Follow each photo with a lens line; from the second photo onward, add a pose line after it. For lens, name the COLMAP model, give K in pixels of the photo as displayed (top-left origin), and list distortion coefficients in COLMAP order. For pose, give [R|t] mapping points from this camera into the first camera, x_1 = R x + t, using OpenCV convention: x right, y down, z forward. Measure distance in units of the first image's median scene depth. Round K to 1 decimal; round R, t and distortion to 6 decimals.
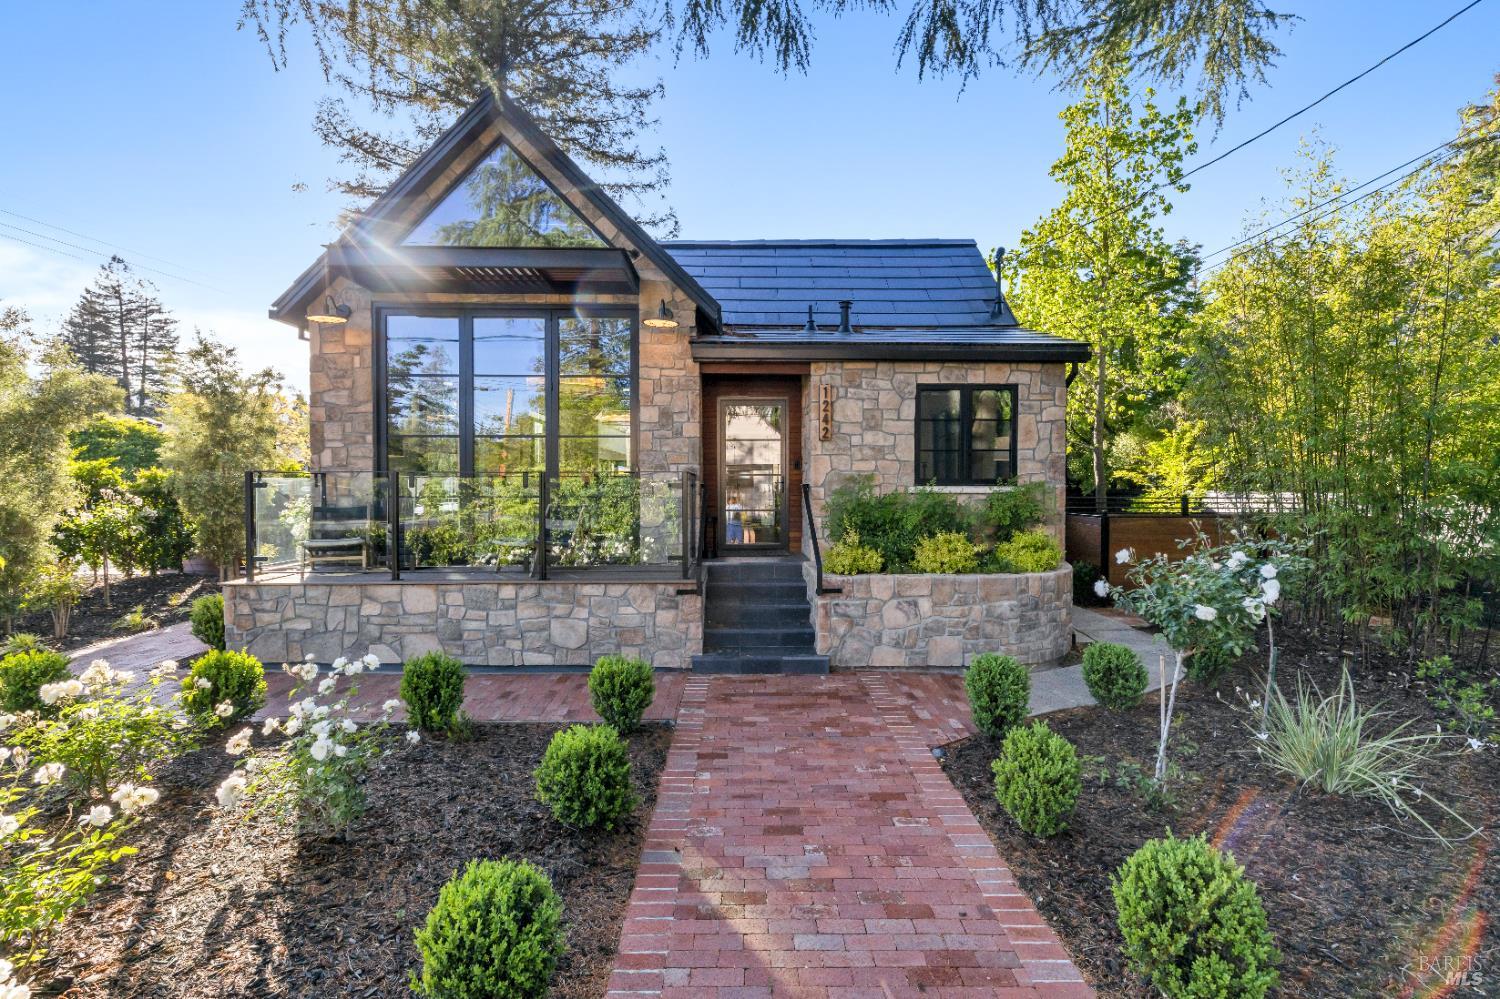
lens RADIAL K [[687.1, 0, 749.4], [0, 687.1, 501.0], [0, 0, 1]] dist [0.002150, 0.000230]
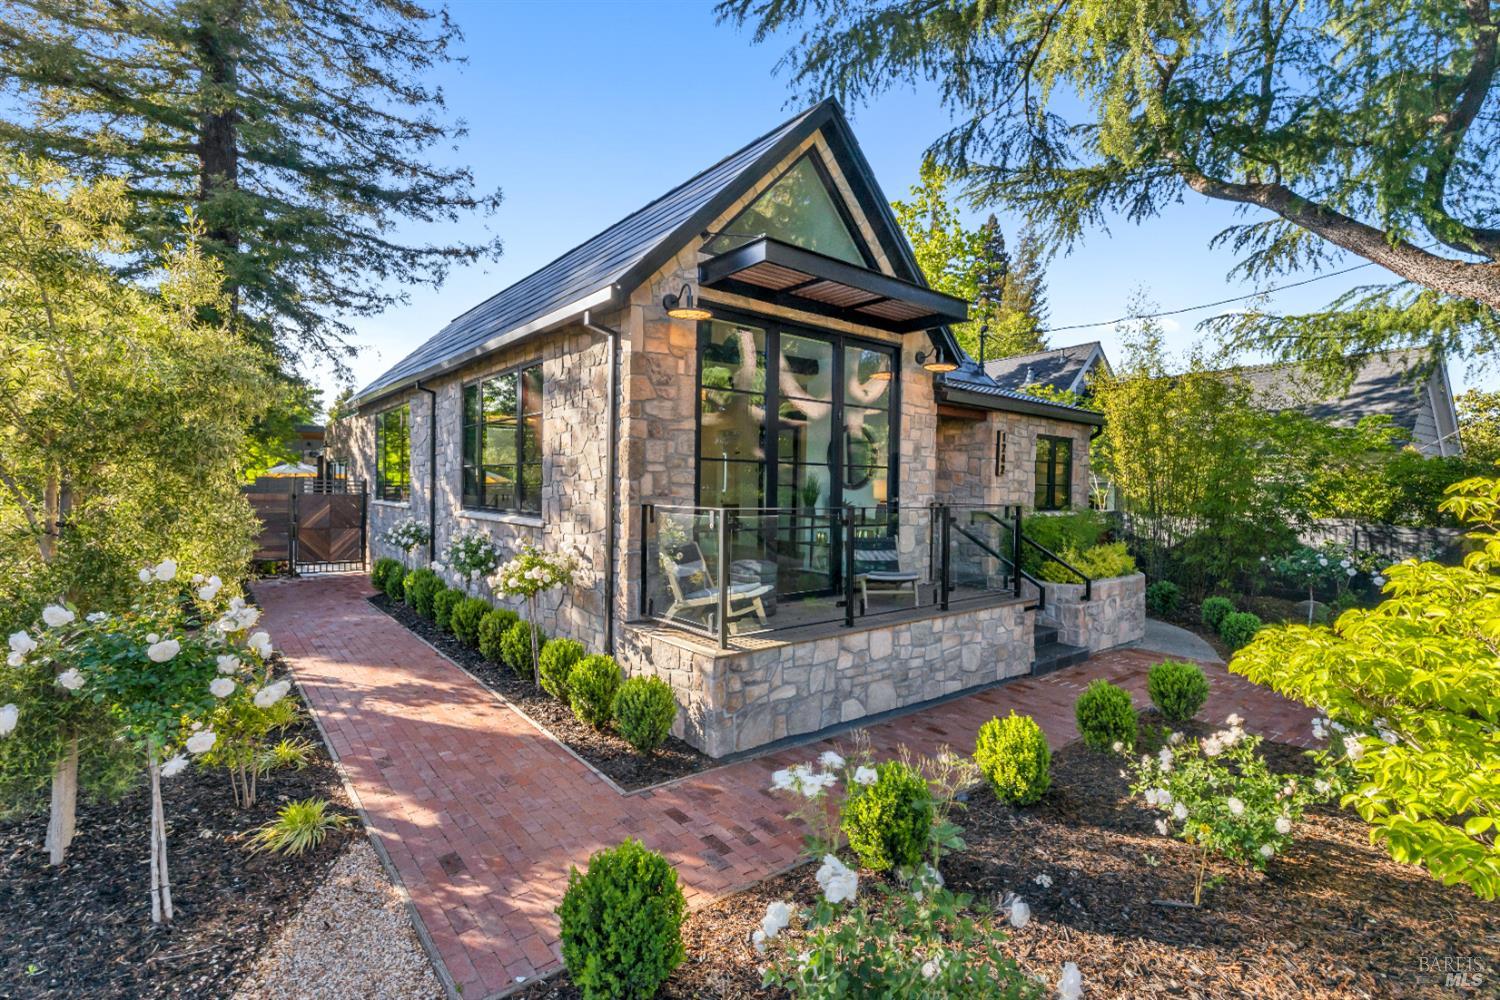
lens RADIAL K [[687.1, 0, 748.9], [0, 687.1, 493.5], [0, 0, 1]] dist [0.002150, 0.000230]
pose [[0.789405, 0.004638, 0.613855, -1.008500], [-0.001677, 0.999984, -0.005399, -0.048583], [-0.613870, 0.003232, 0.789400, 0.306826]]
